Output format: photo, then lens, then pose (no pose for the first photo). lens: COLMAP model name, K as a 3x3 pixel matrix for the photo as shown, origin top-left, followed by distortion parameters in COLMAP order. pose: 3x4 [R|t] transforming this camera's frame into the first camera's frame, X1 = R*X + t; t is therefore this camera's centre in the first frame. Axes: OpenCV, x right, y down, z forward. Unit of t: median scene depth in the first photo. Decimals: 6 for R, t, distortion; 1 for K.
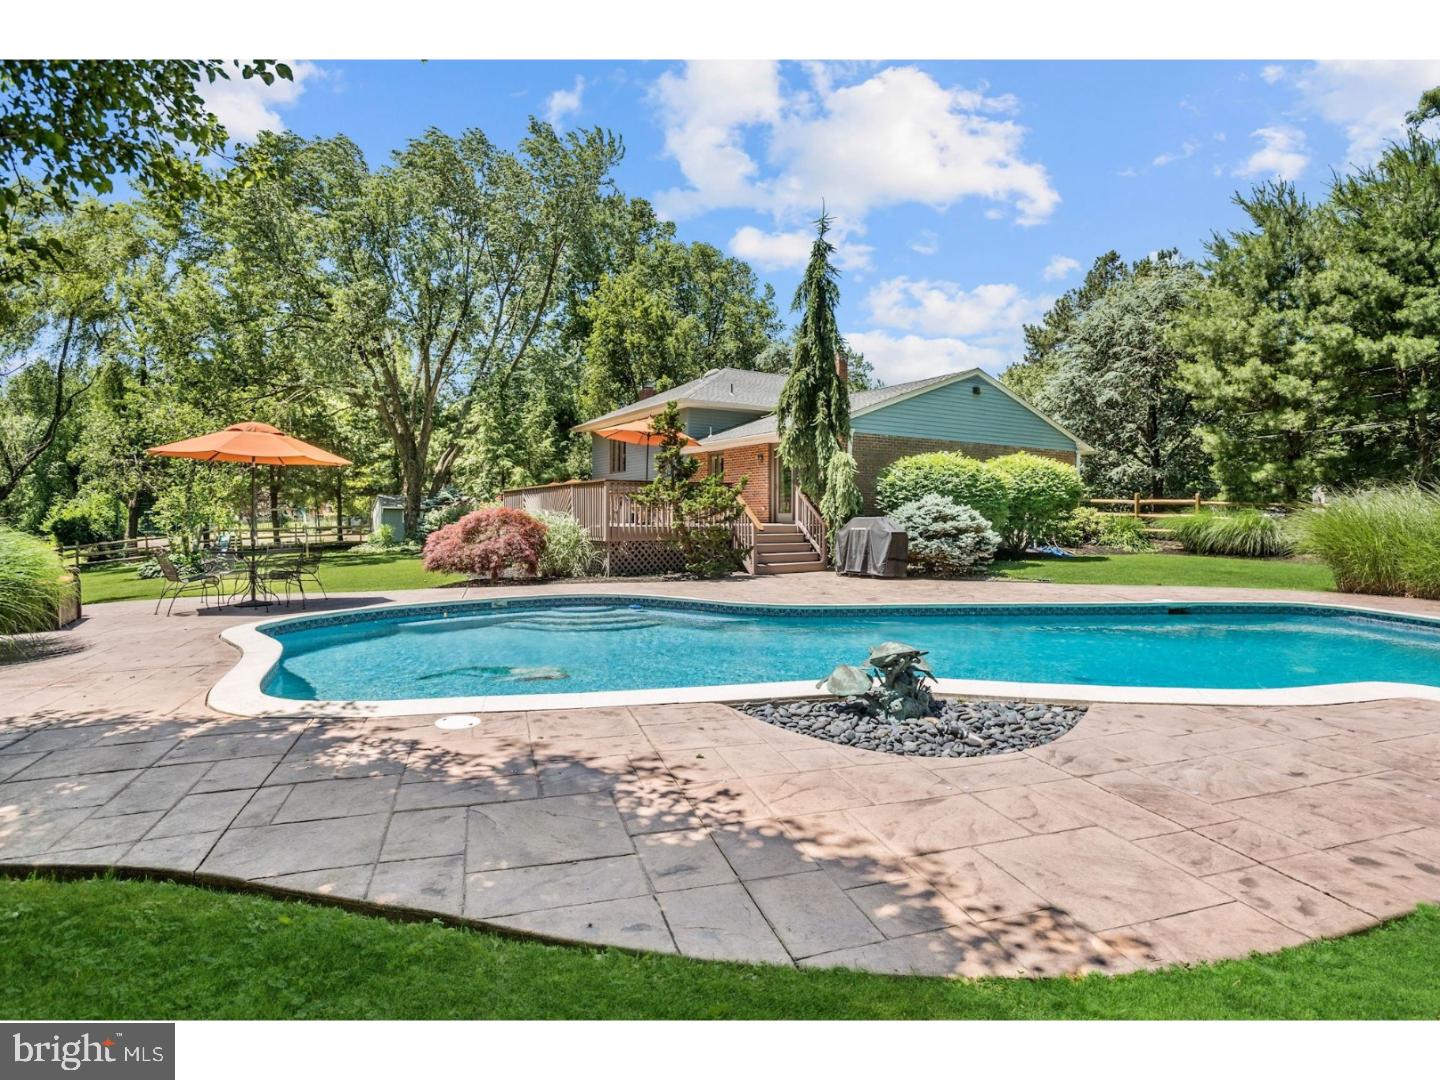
lens RADIAL K [[712.2, 0, 718.8], [0, 712.2, 533.3], [0, 0, 1]] dist [-0.029961, 0.001524]
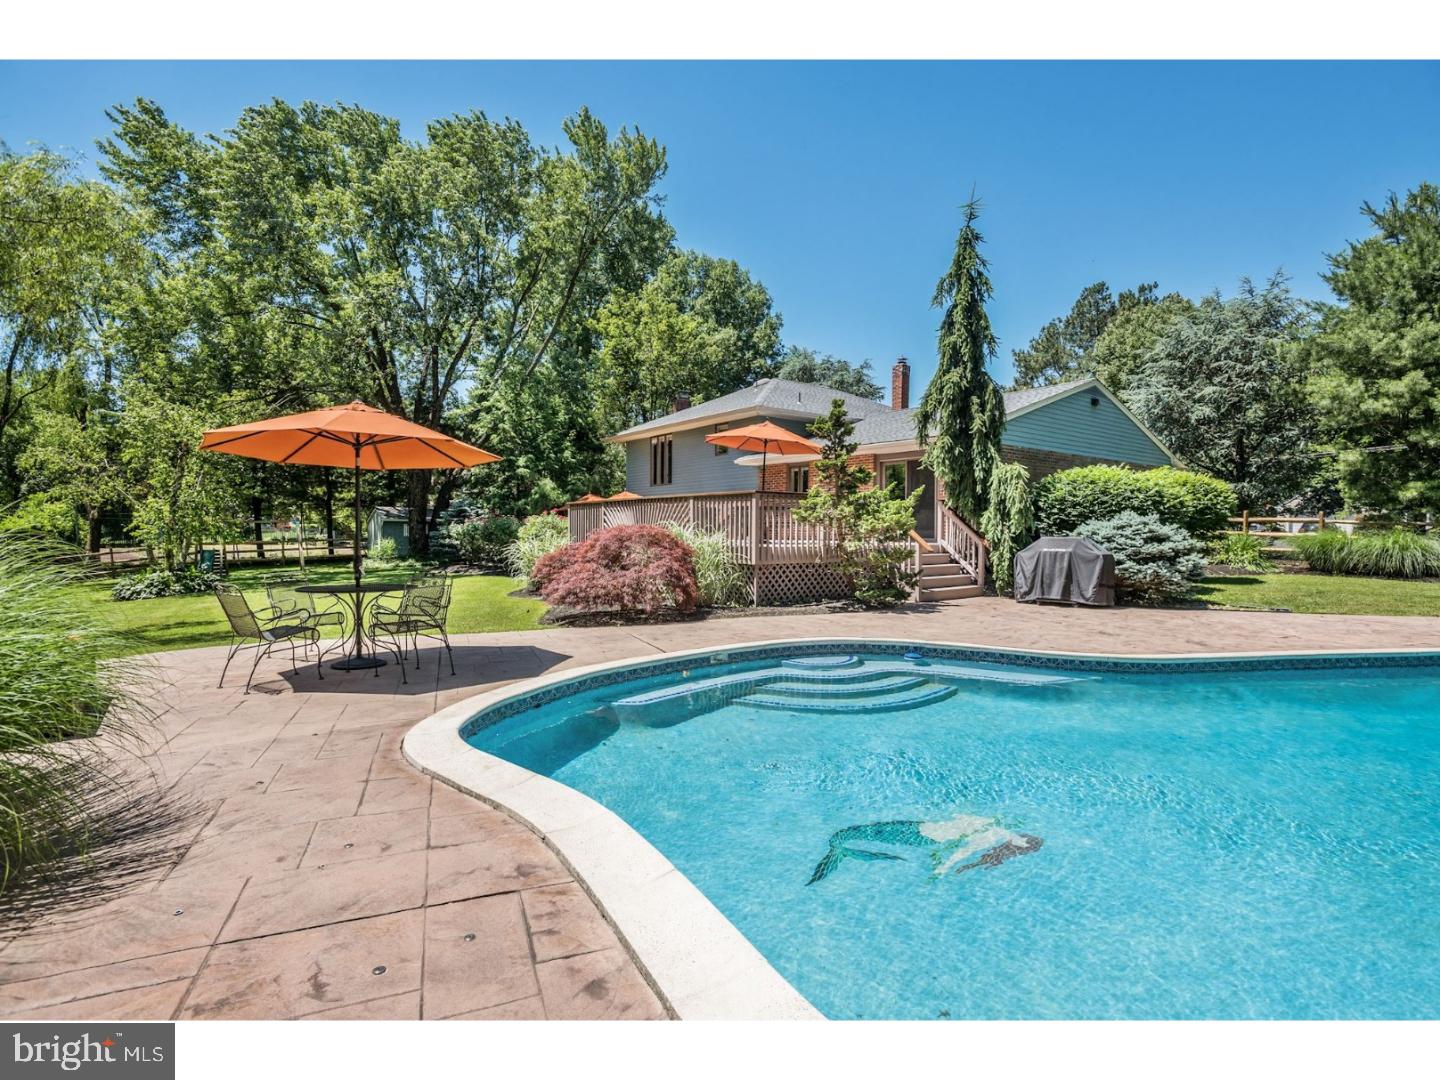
lens RADIAL K [[642.8, 0, 719.4], [0, 642.8, 543.8], [0, 0, 1]] dist [-0.023078, 0.002219]
pose [[0.995035, 0.000487, 0.099527, -0.257082], [-0.000619, 0.999999, 0.001294, -0.013361], [-0.099526, -0.001349, 0.995034, 0.229376]]
